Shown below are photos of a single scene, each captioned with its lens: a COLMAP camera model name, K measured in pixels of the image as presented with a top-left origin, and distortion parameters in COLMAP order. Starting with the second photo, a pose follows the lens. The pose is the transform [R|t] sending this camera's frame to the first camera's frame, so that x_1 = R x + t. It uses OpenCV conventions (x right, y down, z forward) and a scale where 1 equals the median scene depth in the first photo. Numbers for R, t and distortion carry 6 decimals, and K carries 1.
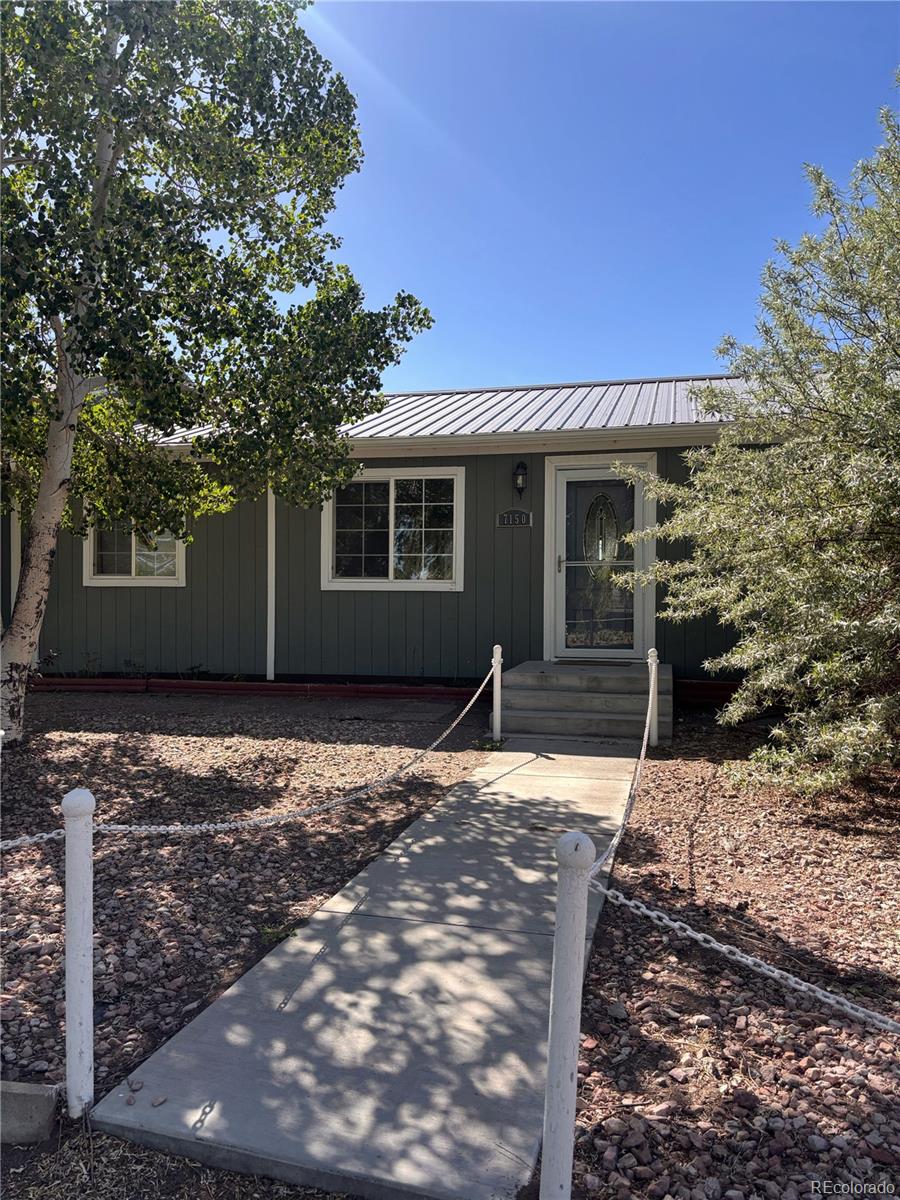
lens RADIAL K [[879.2, 0, 451.4], [0, 879.2, 609.3], [0, 0, 1]] dist [0.023674, -0.003455]
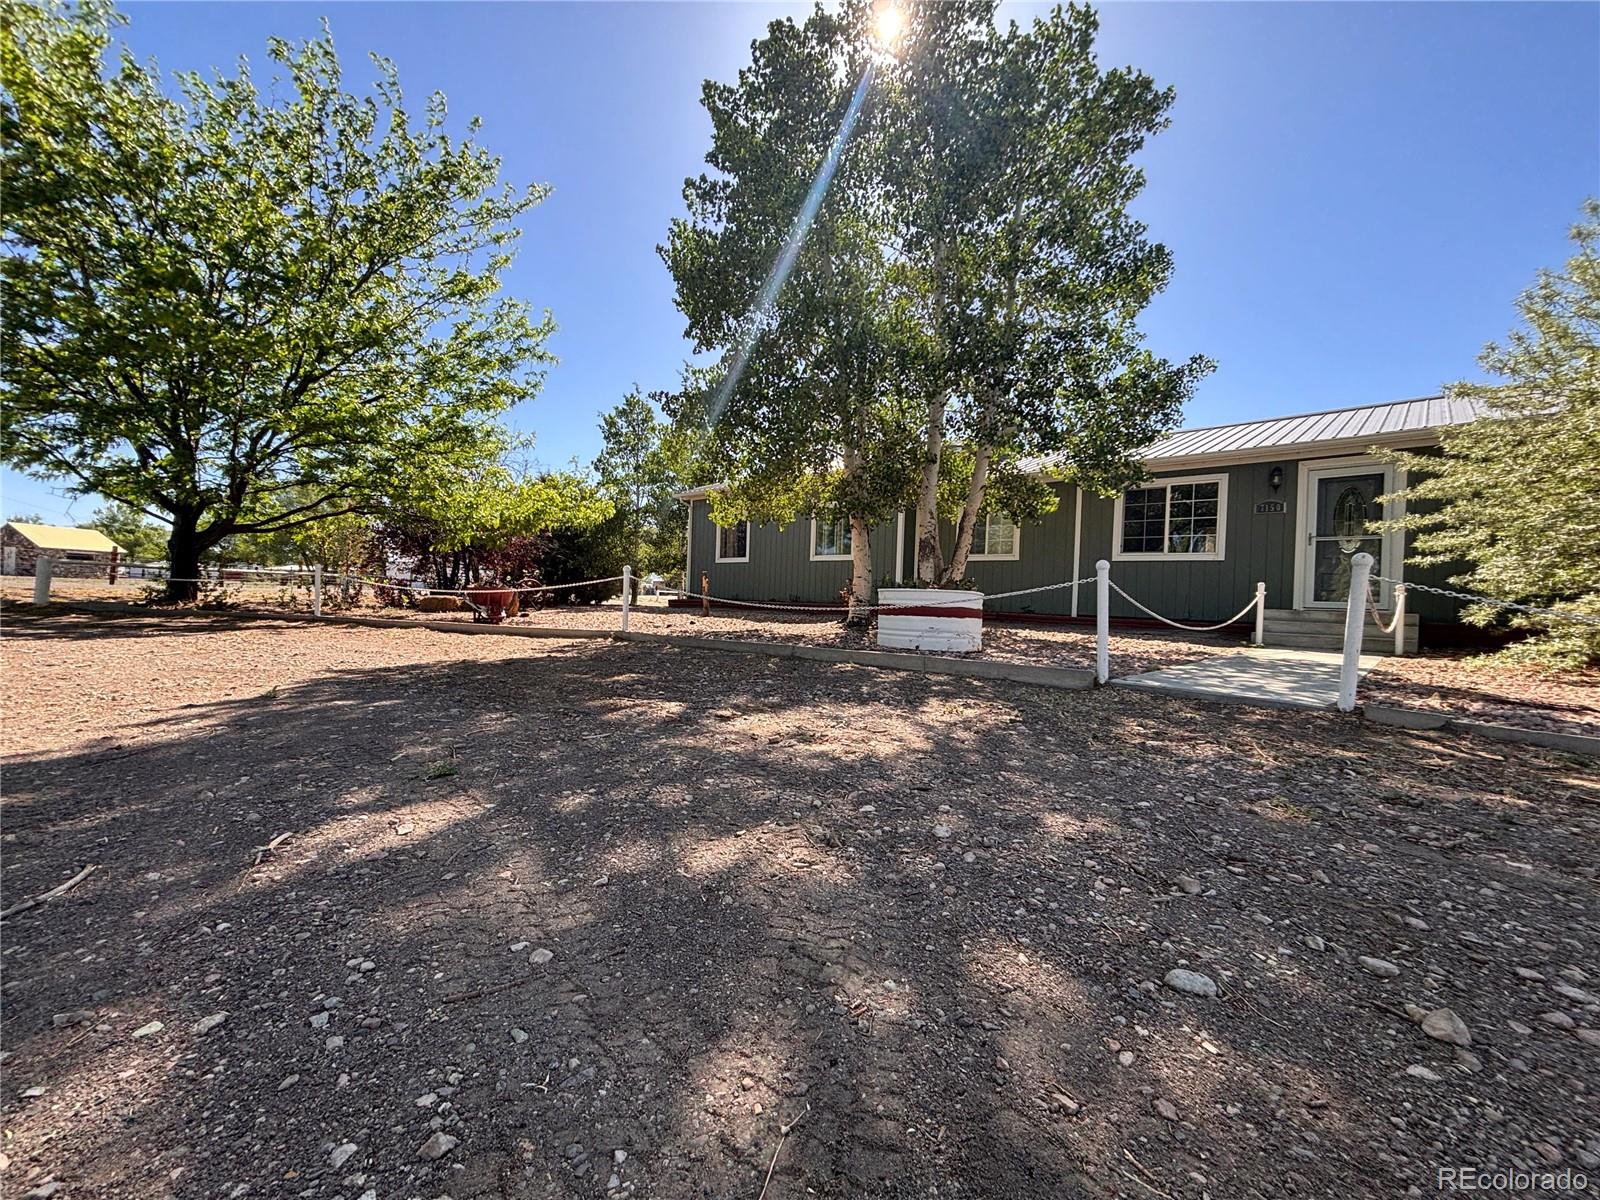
lens RADIAL K [[638.8, 0, 797.3], [0, 638.8, 602.3], [0, 0, 1]] dist [0.001530, 0.000044]
pose [[0.863574, 0.030311, -0.503310, -0.065142], [-0.044826, 0.998854, -0.016756, 0.103748], [0.502225, 0.037031, 0.863944, -0.266318]]
